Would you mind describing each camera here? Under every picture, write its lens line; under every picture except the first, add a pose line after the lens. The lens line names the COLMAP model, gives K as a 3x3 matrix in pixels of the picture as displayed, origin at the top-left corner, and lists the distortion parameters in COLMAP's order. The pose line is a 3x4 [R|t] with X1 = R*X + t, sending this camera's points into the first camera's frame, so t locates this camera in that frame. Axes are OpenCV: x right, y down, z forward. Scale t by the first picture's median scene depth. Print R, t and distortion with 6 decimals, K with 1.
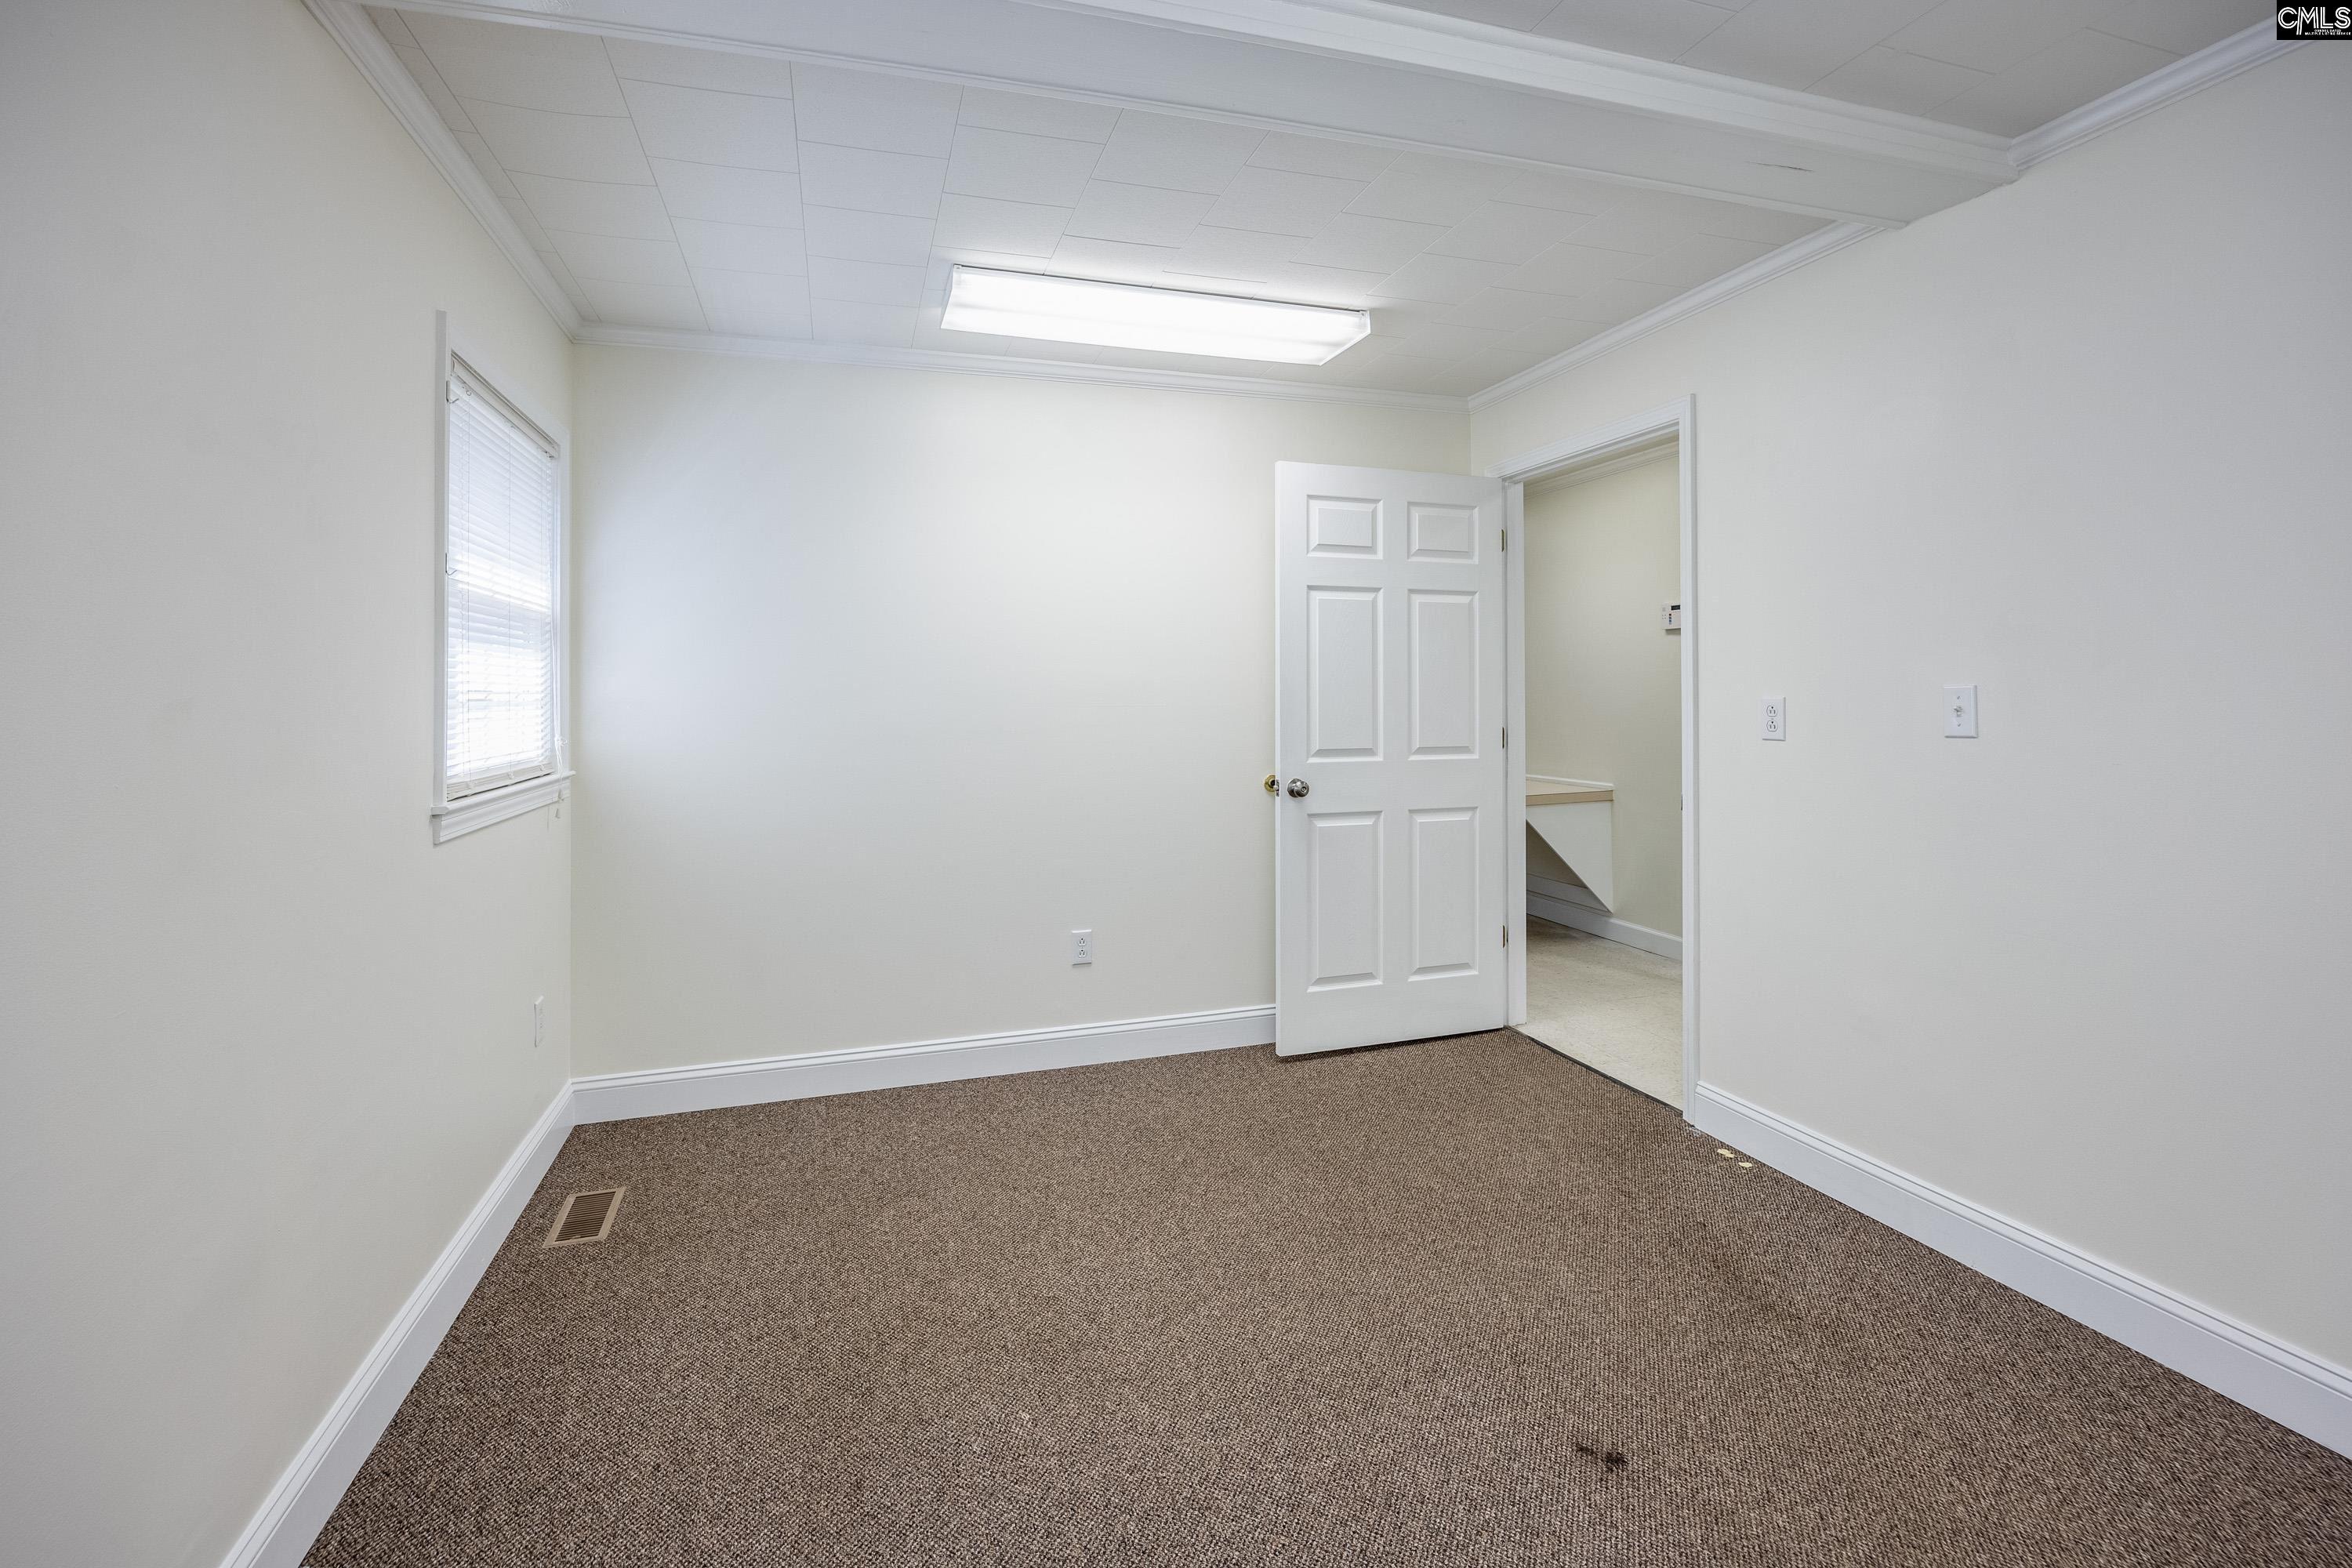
lens RADIAL K [[1064.2, 0, 1139.0], [0, 1064.2, 727.3], [0, 0, 1]] dist [-0.004692, -0.000366]
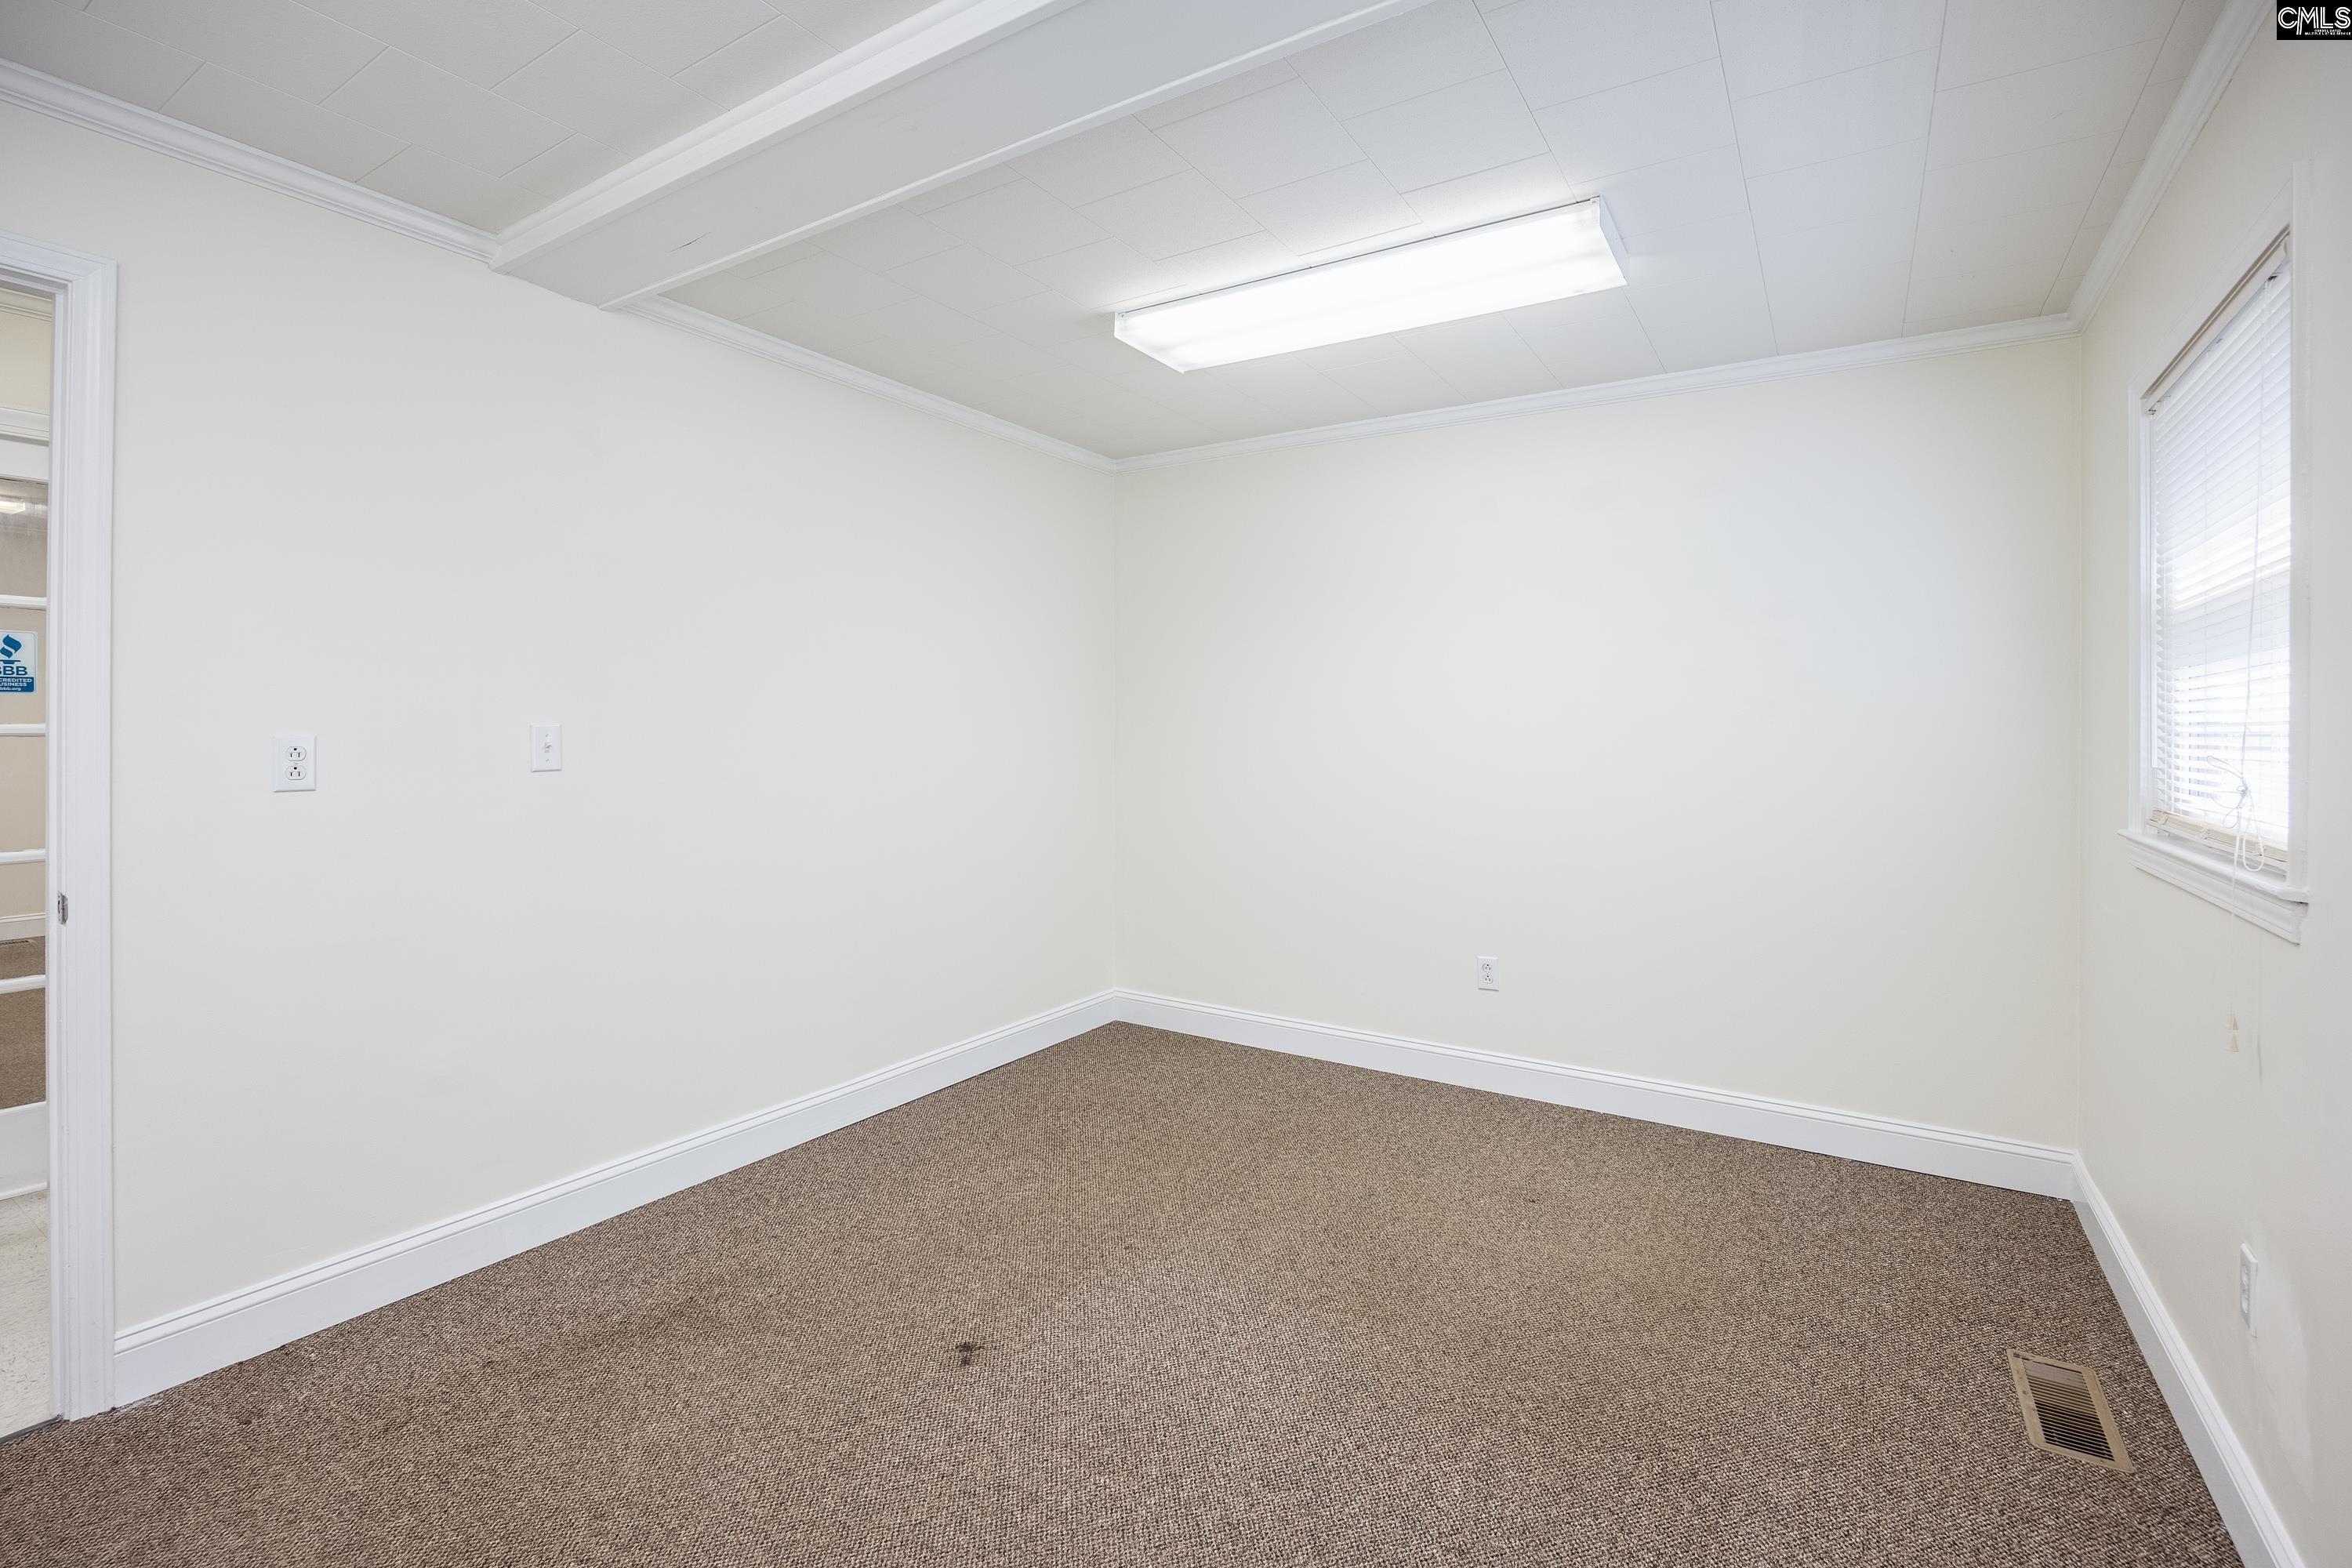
lens RADIAL K [[1064.2, 0, 1139.0], [0, 1064.2, 727.3], [0, 0, 1]] dist [-0.004692, -0.000366]
pose [[-0.645278, 0.008414, 0.763901, -0.546877], [0.026400, 0.999588, 0.011290, -0.036270], [-0.763491, 0.027452, -0.645235, 1.400945]]
